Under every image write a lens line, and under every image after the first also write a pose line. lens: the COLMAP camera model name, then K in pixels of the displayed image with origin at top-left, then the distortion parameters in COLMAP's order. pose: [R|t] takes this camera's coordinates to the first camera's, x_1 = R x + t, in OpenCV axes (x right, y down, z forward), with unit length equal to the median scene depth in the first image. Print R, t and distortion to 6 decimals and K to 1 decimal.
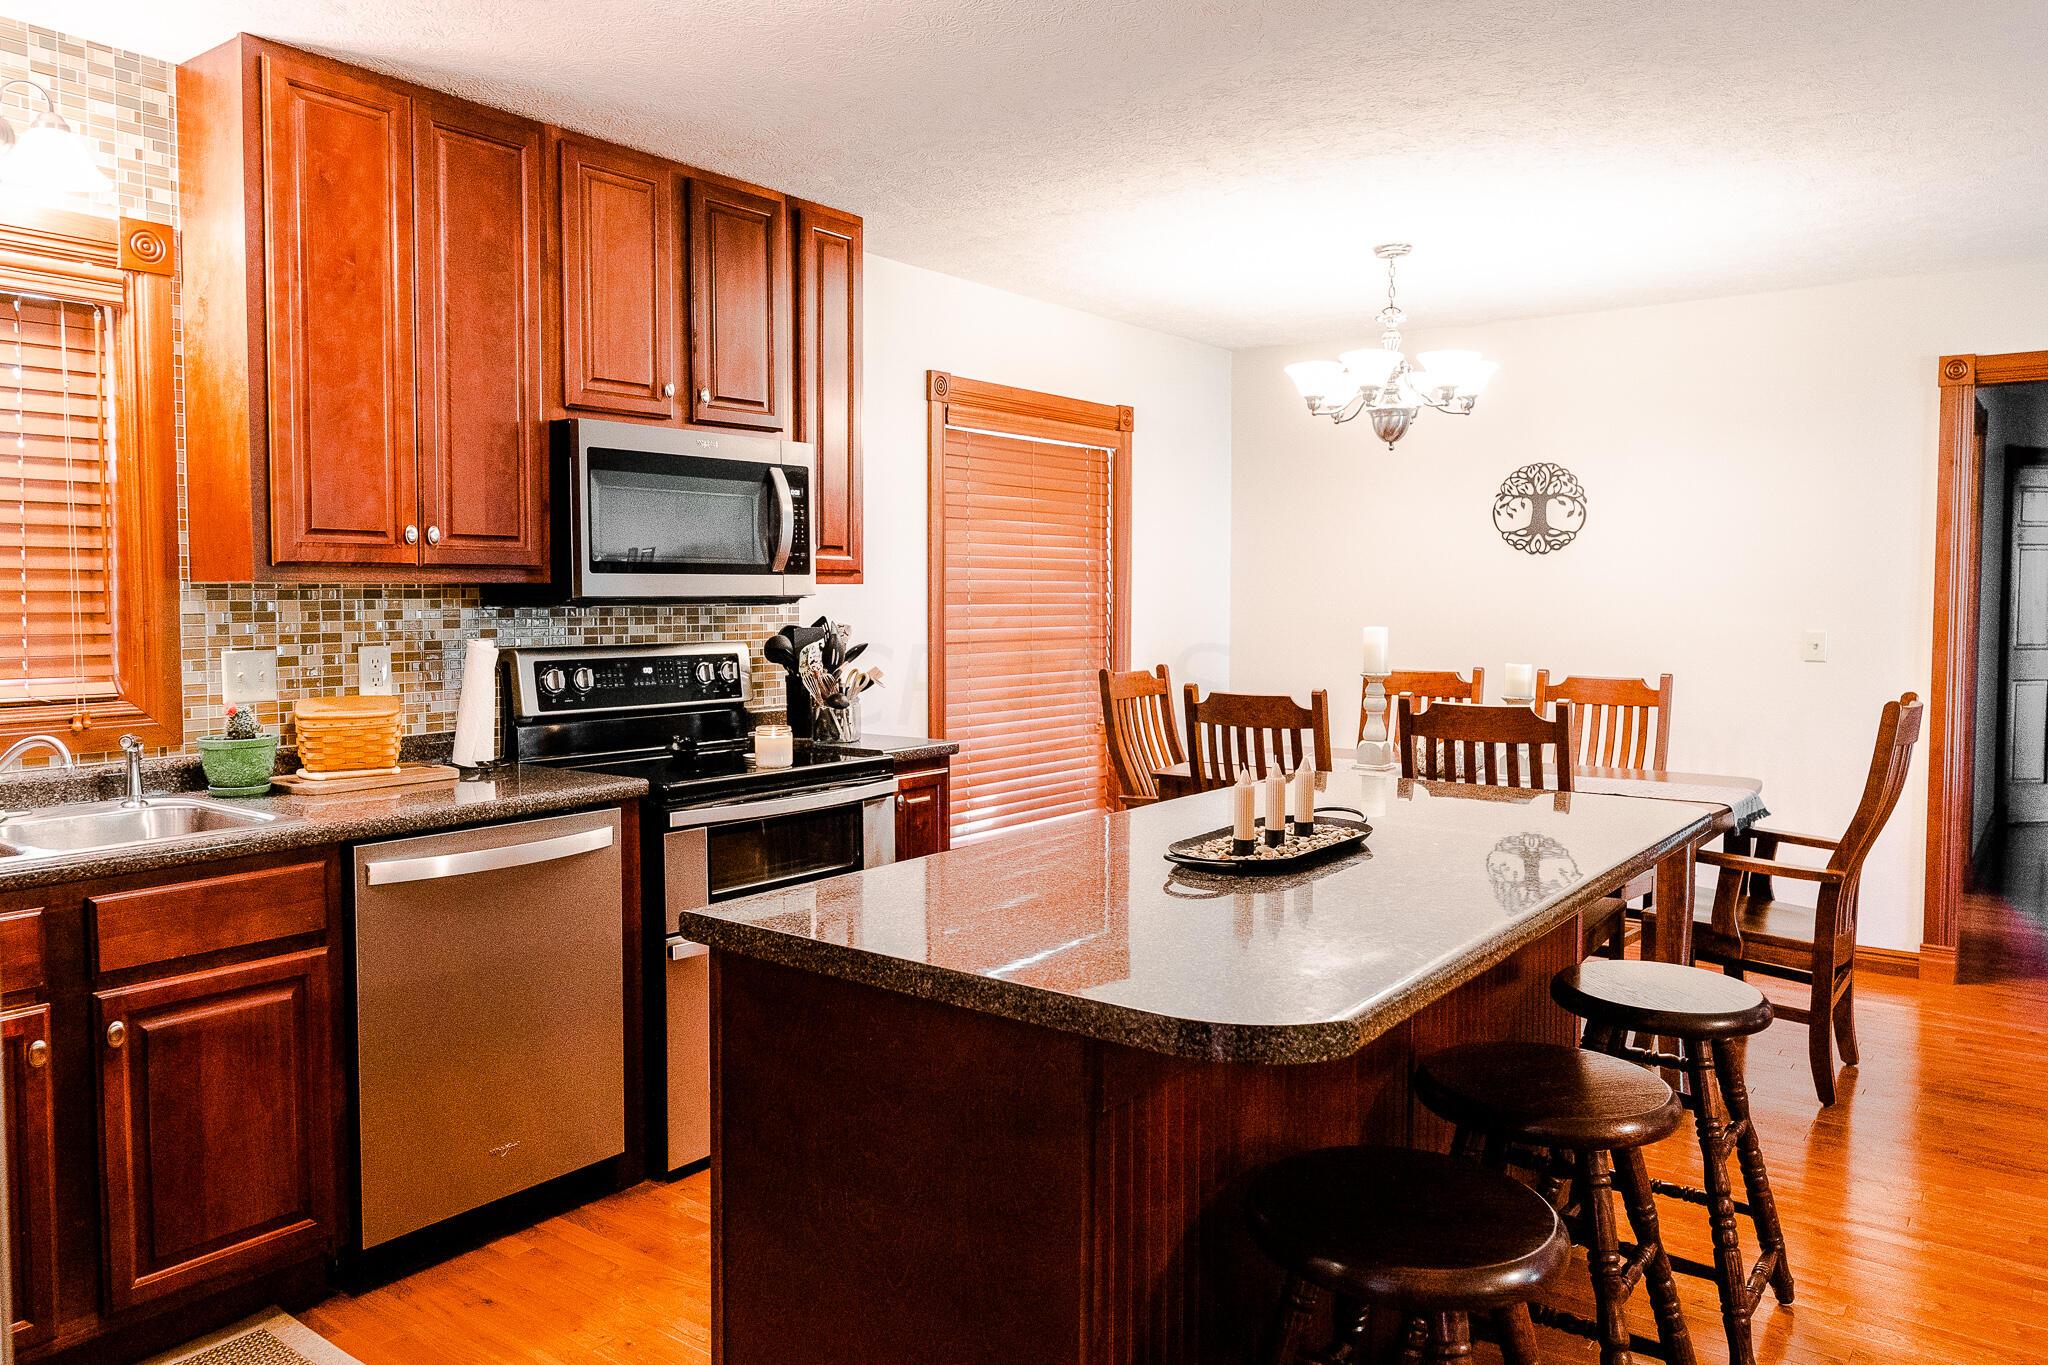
lens RADIAL K [[1436.1, 0, 1008.5], [0, 1436.1, 635.0], [0, 0, 1]] dist [-0.004731, -0.001624]
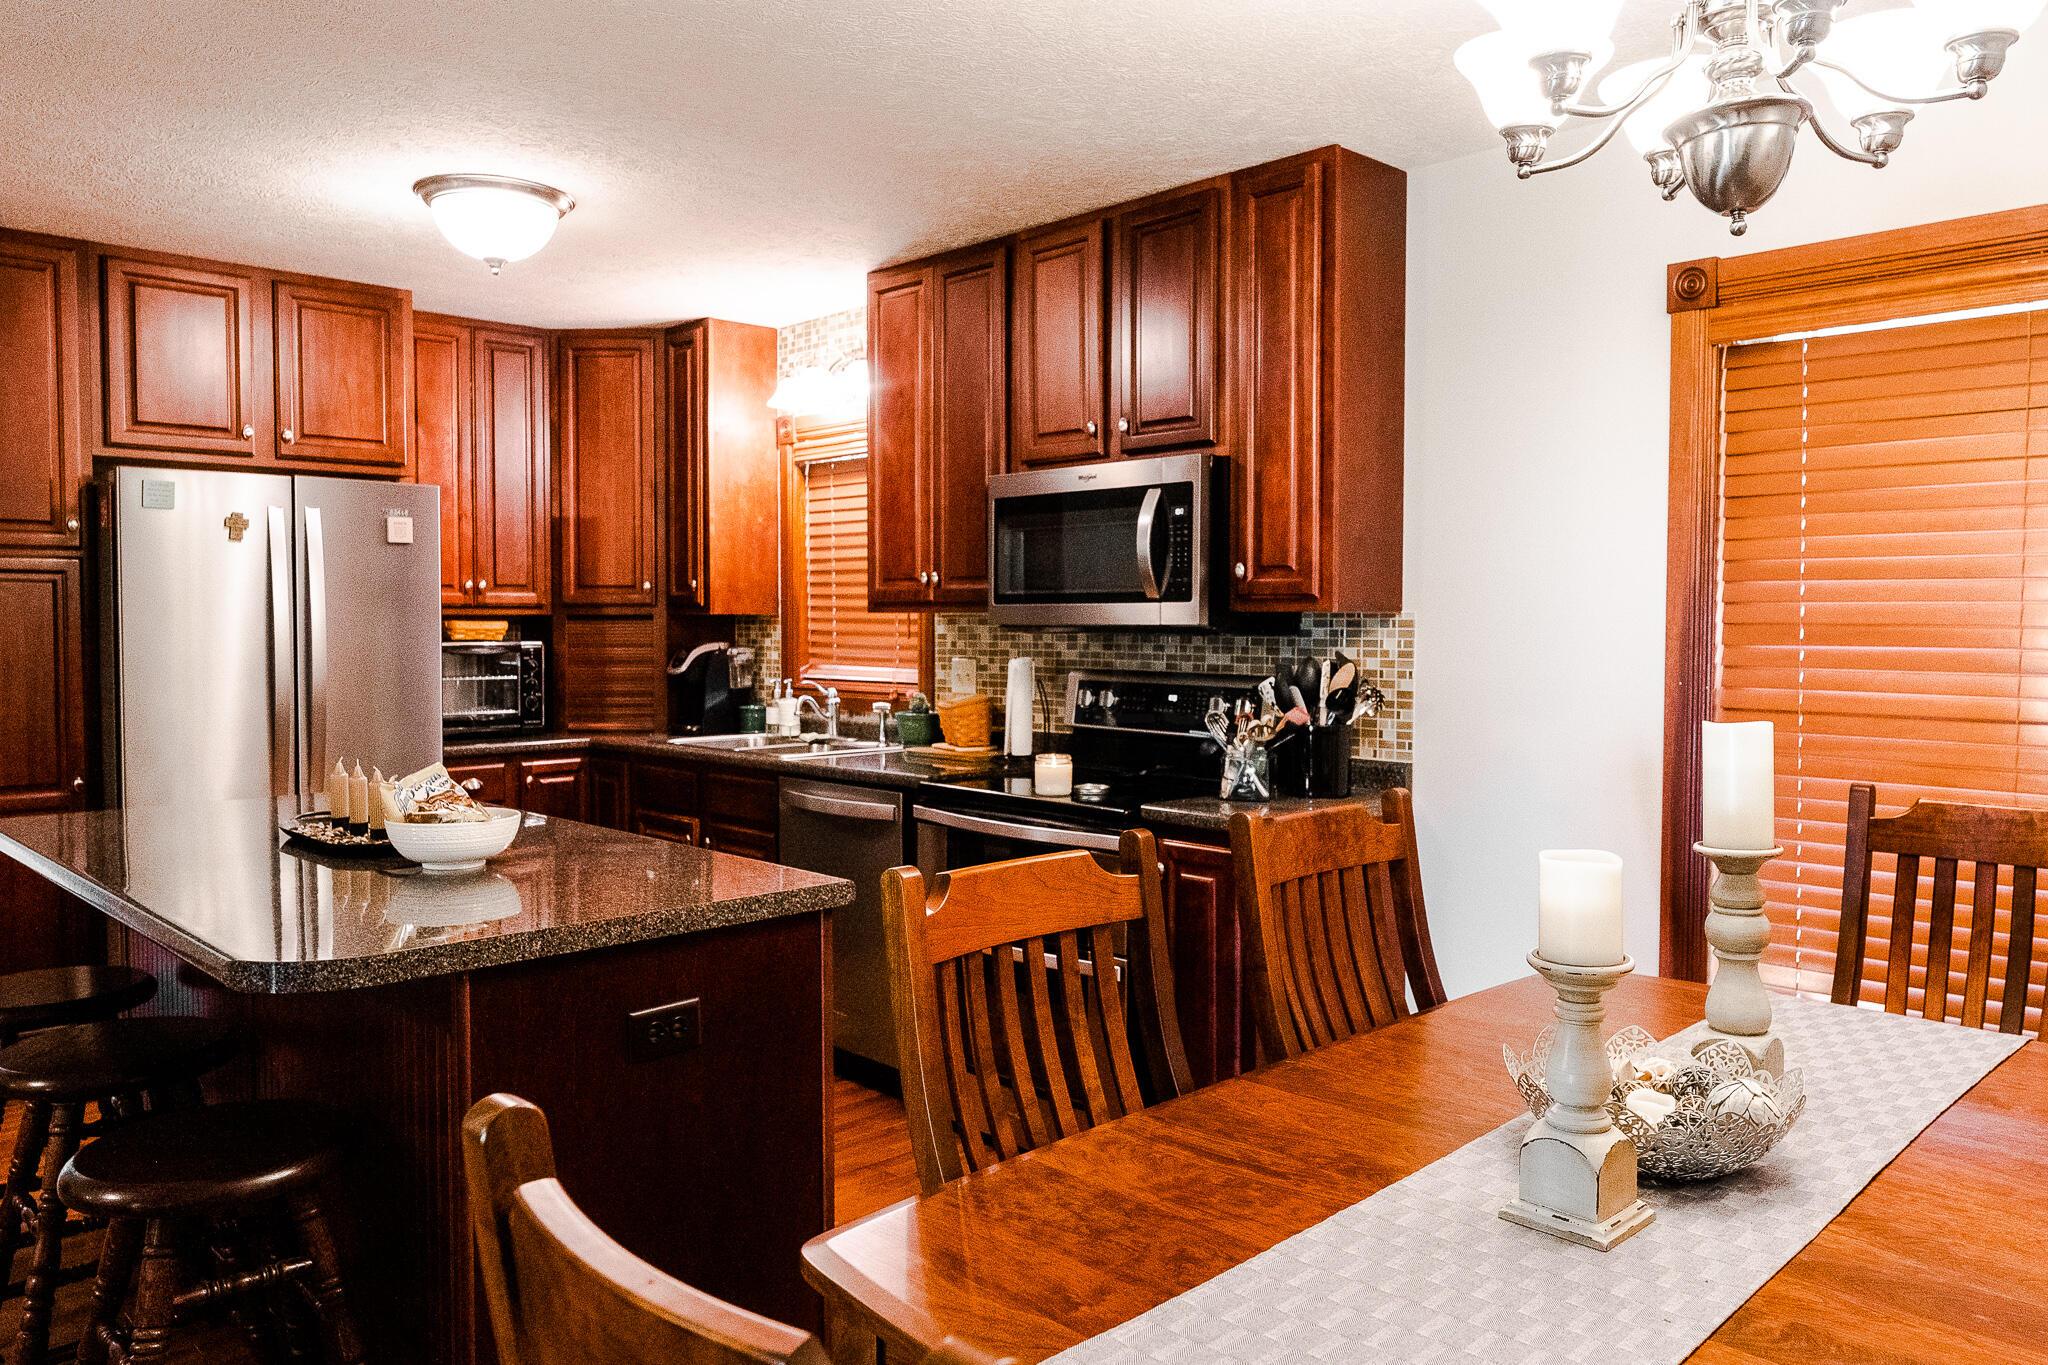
lens RADIAL K [[1436.1, 0, 1020.2], [0, 1436.1, 668.1], [0, 0, 1]] dist [-0.004731, -0.001624]
pose [[-0.142399, 0.033200, -0.989252, 0.835900], [-0.032537, 0.998740, 0.038202, -0.034366], [0.989274, 0.037627, -0.141140, 1.123810]]
